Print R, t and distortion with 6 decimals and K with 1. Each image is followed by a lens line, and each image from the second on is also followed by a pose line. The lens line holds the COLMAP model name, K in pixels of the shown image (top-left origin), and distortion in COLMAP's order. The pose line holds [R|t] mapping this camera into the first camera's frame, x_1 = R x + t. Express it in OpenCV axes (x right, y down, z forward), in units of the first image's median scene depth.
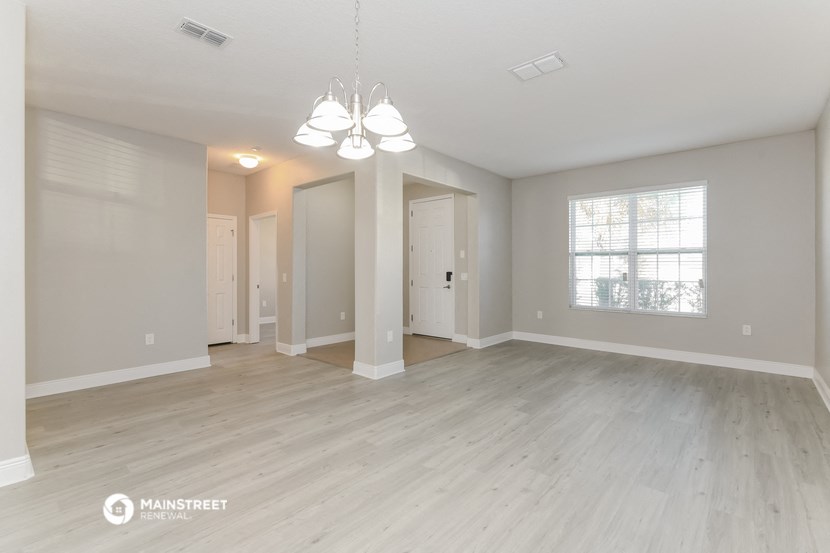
lens RADIAL K [[382.9, 0, 429.9], [0, 382.9, 268.8], [0, 0, 1]] dist [-0.022547, -0.001313]
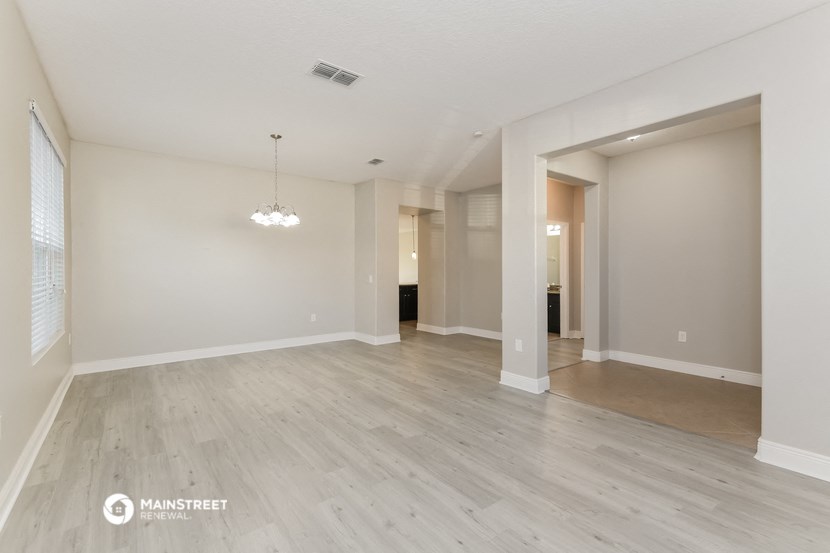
lens RADIAL K [[382.9, 0, 425.2], [0, 382.9, 268.5], [0, 0, 1]] dist [-0.022547, -0.001313]
pose [[-0.194760, -0.002484, -0.980848, 1.151019], [-0.002057, 0.999996, -0.002124, -0.006948], [0.980849, 0.001603, -0.194765, 1.321883]]
